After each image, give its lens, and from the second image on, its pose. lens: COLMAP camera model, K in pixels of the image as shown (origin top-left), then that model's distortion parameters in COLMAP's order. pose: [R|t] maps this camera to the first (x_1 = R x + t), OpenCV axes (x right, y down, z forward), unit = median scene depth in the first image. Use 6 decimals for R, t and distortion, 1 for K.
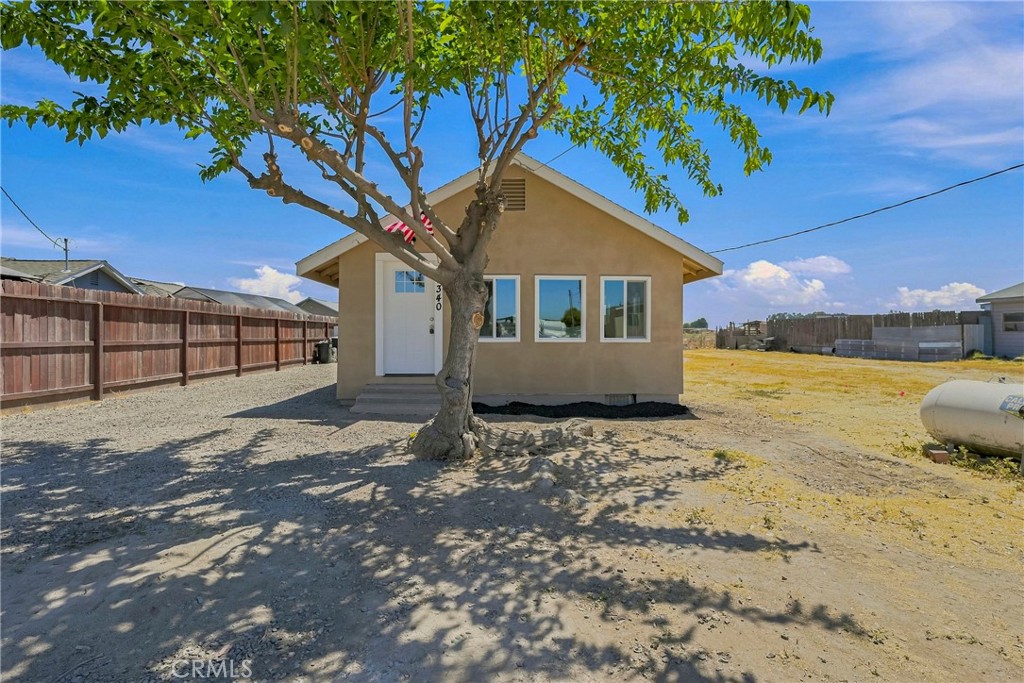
lens RADIAL K [[464.6, 0, 512.0], [0, 464.6, 341.5], [0, 0, 1]] dist [0.002040, 0.000051]
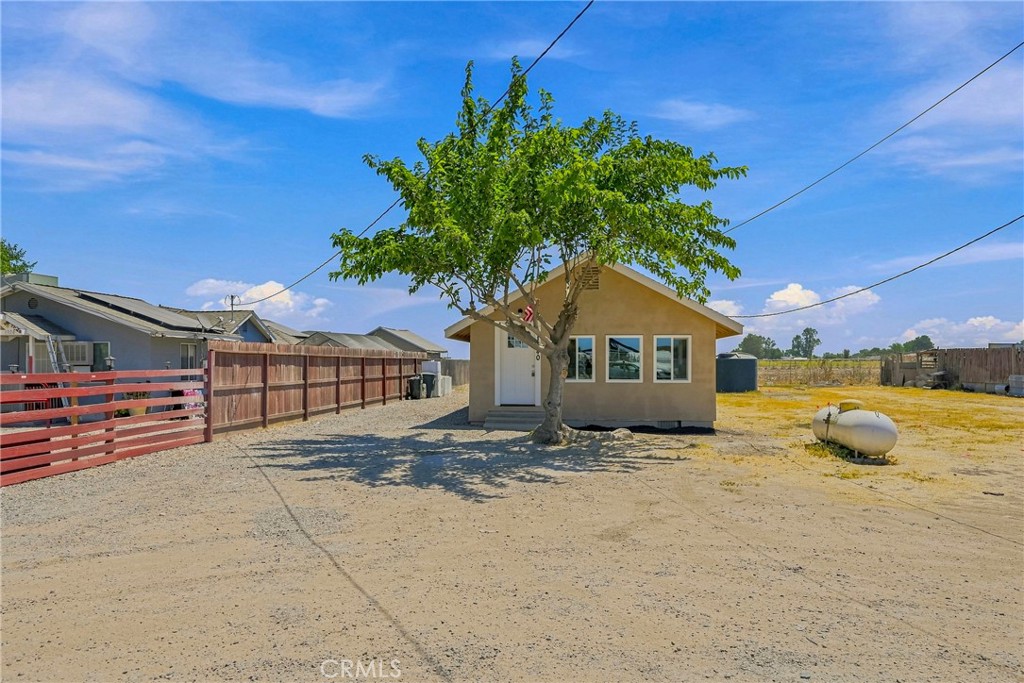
lens RADIAL K [[700.8, 0, 516.4], [0, 700.8, 360.6], [0, 0, 1]] dist [0.007963, 0.002131]
pose [[0.989012, -0.000899, -0.147835, 0.093804], [-0.001451, 0.999874, -0.015786, -0.030883], [0.147831, 0.015827, 0.988886, -1.125220]]
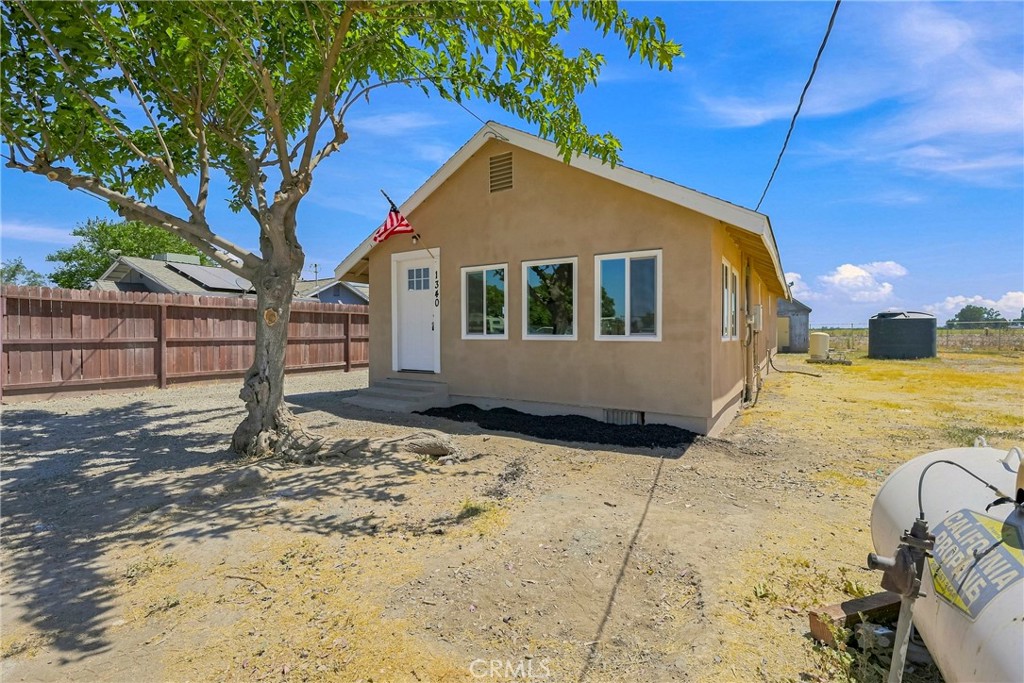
lens RADIAL K [[464.6, 0, 512.0], [0, 464.6, 341.5], [0, 0, 1]] dist [0.002040, 0.000051]
pose [[0.821794, 0.009814, -0.569701, 0.516925], [-0.006132, 0.999946, 0.008380, -0.002667], [0.569752, -0.003393, 0.821810, 0.280506]]
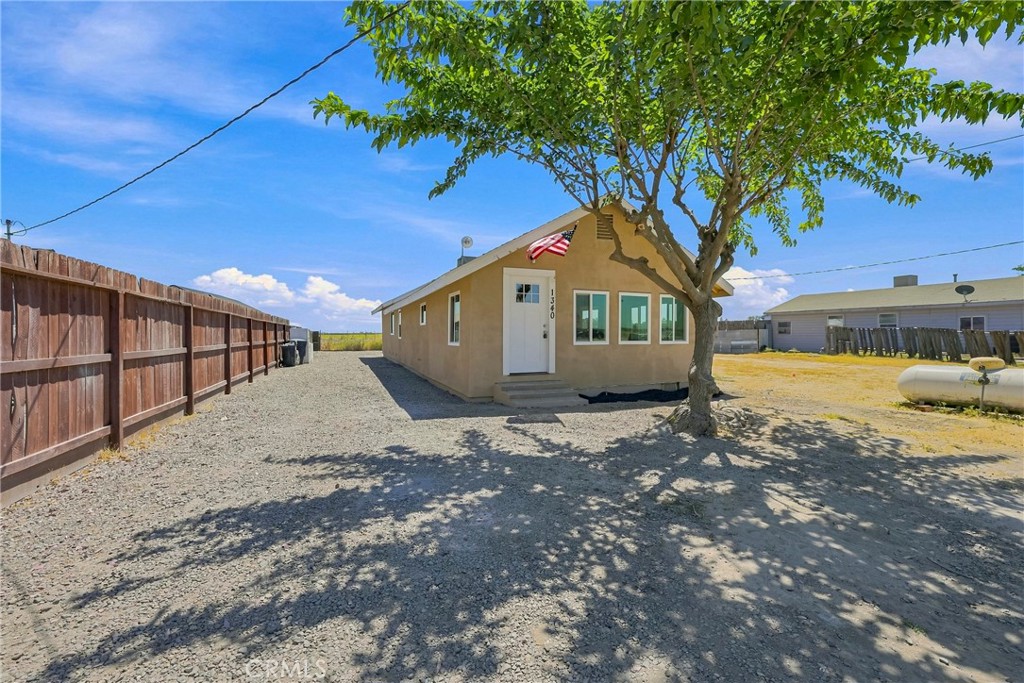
lens RADIAL K [[408.2, 0, 512.0], [0, 408.2, 341.5], [0, 0, 1]] dist [0.002535, -0.000092]
pose [[0.938566, -0.006807, 0.345033, -0.602174], [0.006303, 0.999977, 0.002583, -0.011408], [-0.345043, -0.000249, 0.938587, 0.054452]]
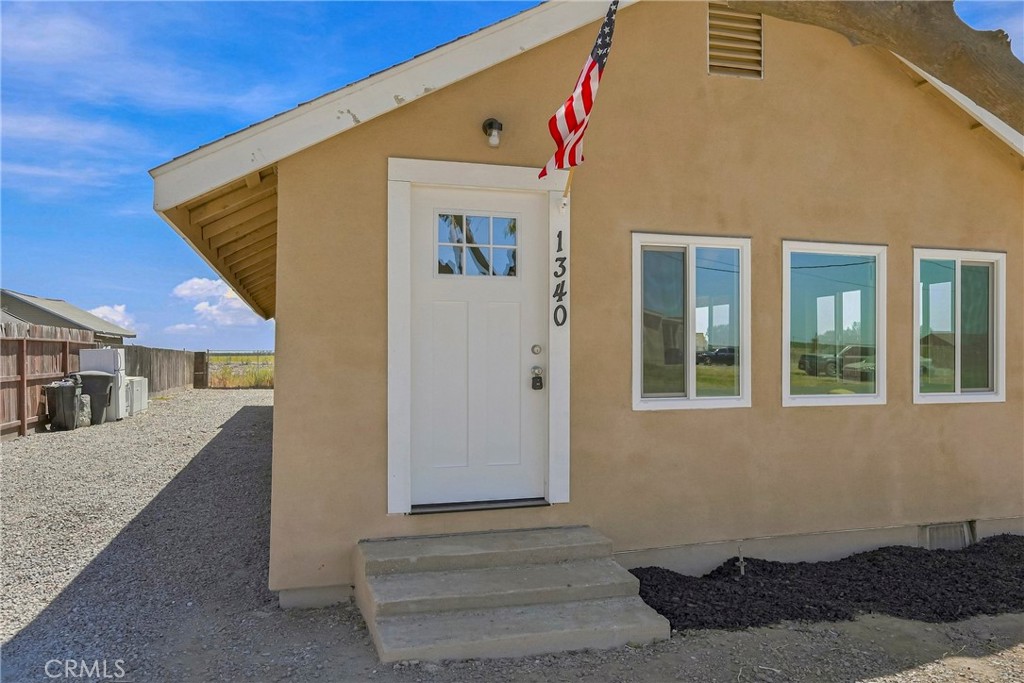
lens RADIAL K [[710.6, 0, 509.3], [0, 710.6, 359.9], [0, 0, 1]] dist [0.000111, -0.001085]
pose [[0.970709, -0.003344, 0.240237, -0.324595], [0.005205, 0.999961, -0.007113, -0.035852], [-0.240203, 0.008156, 0.970688, 0.455441]]
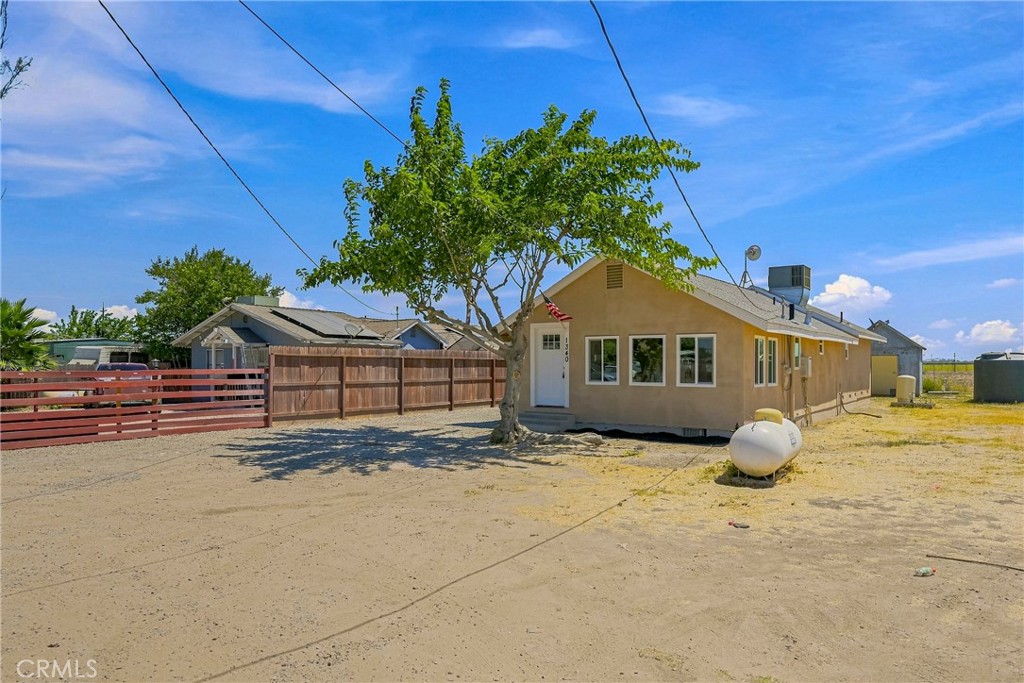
lens RADIAL K [[710.6, 0, 509.3], [0, 710.6, 359.9], [0, 0, 1]] dist [0.000111, -0.001085]
pose [[0.793707, -0.003166, -0.608292, 1.005592], [-0.009461, 0.999801, -0.017549, -0.032434], [0.608227, 0.019684, 0.793519, -0.819763]]
